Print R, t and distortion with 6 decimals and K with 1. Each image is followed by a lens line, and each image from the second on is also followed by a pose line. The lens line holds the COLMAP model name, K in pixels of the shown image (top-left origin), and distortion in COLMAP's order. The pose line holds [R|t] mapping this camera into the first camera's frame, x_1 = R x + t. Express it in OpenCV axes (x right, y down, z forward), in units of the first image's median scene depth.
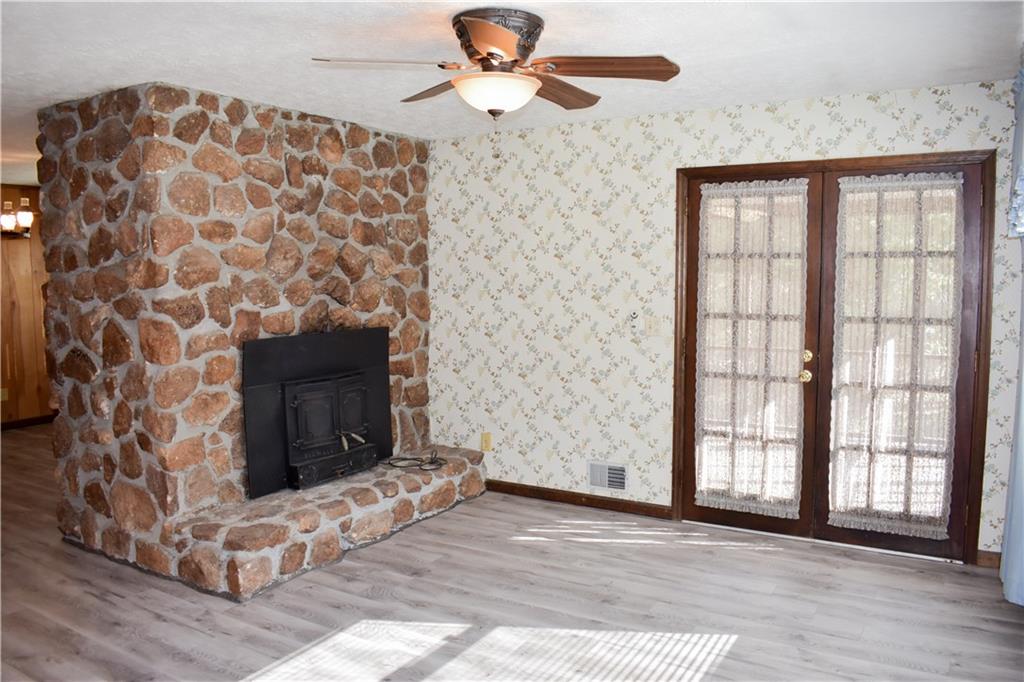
lens RADIAL K [[766.1, 0, 512.0], [0, 766.1, 341.0], [0, 0, 1]] dist [-0.094822, -0.000080]
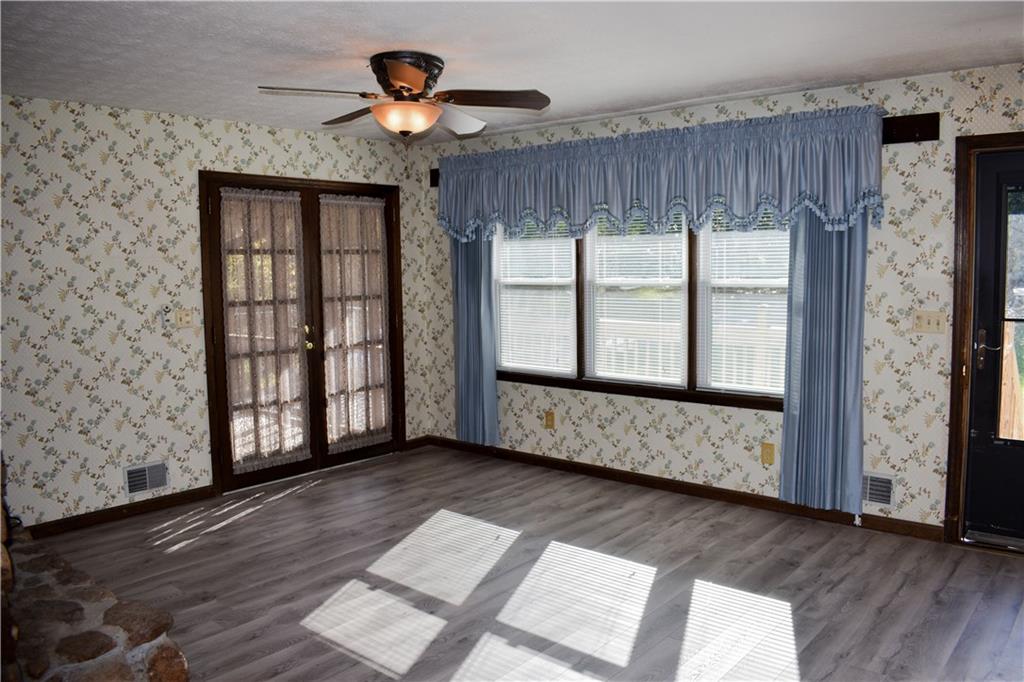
lens RADIAL K [[793.0, 0, 512.0], [0, 793.0, 341.0], [0, 0, 1]] dist [-0.113481, 0.000749]
pose [[0.162895, -0.092304, 0.982316, -0.876001], [0.092117, 0.992688, 0.078003, -0.033877], [-0.982334, 0.077781, 0.170207, 0.427733]]
